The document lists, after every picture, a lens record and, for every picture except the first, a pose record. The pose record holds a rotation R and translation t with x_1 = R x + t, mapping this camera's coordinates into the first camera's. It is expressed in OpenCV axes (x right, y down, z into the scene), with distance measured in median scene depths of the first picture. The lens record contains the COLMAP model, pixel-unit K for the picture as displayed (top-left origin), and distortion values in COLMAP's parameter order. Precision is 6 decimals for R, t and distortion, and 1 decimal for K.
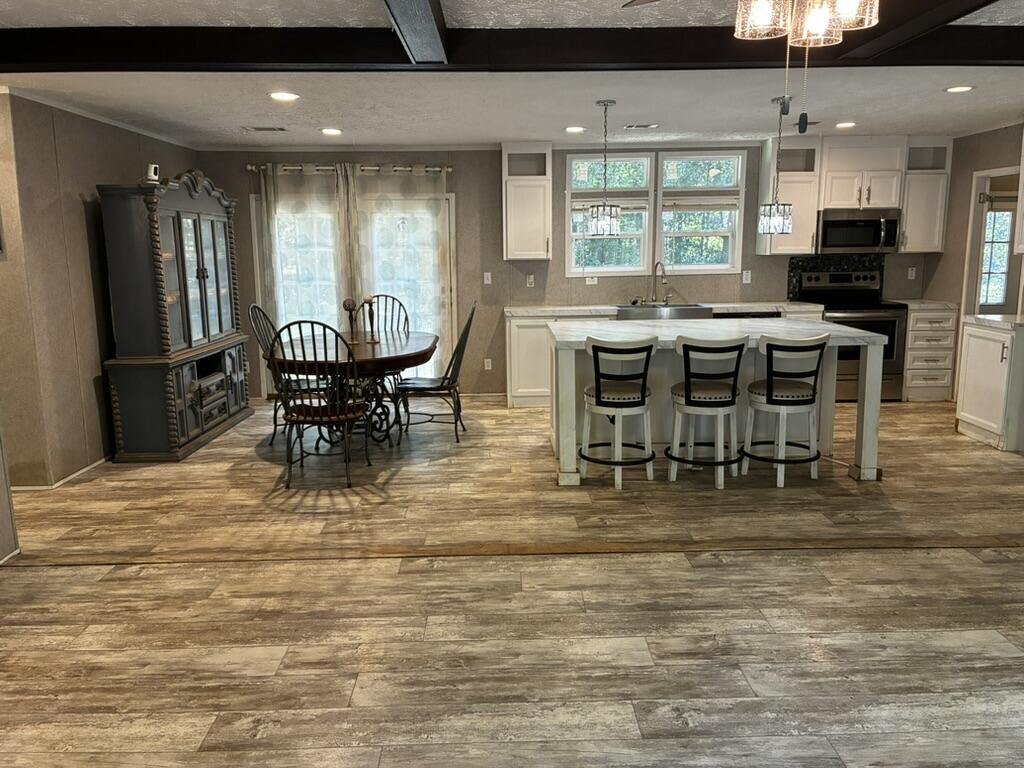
lens RADIAL K [[776.1, 0, 518.8], [0, 776.1, 373.0], [0, 0, 1]] dist [0.048188, -0.066800]
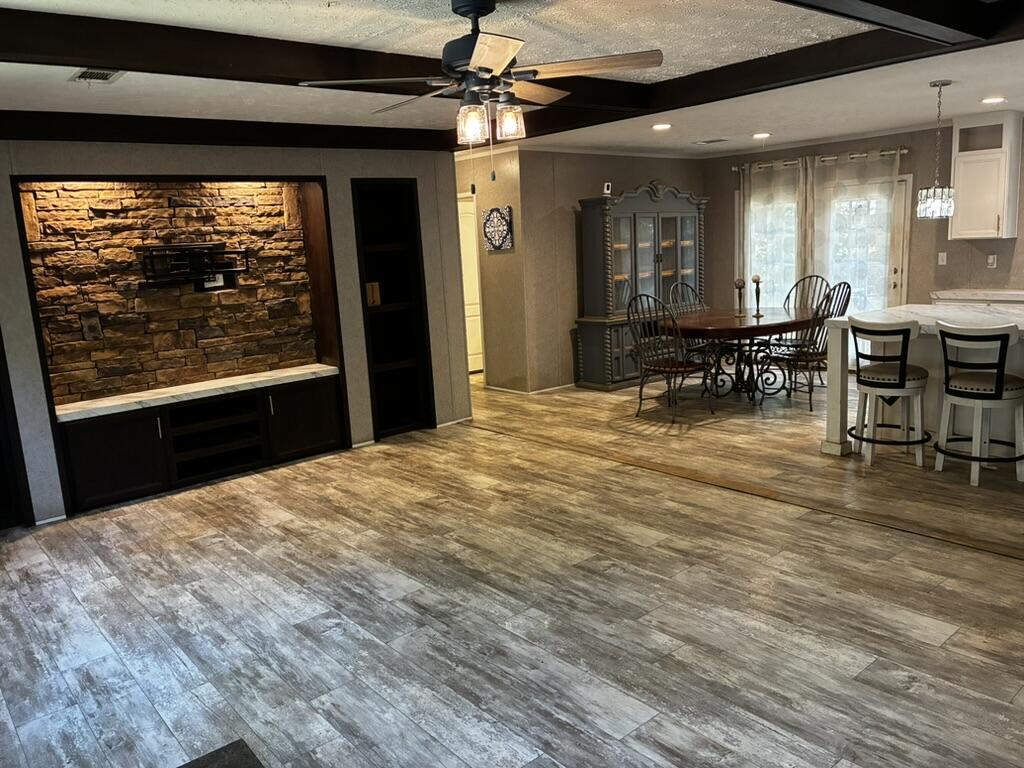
lens RADIAL K [[776.1, 0, 505.3], [0, 776.1, 373.2], [0, 0, 1]] dist [0.048188, -0.066800]
pose [[0.622950, 0.110045, -0.774483, 0.582172], [-0.087901, 0.993633, 0.070480, -0.003913], [0.777307, 0.024173, 0.628656, -0.039329]]
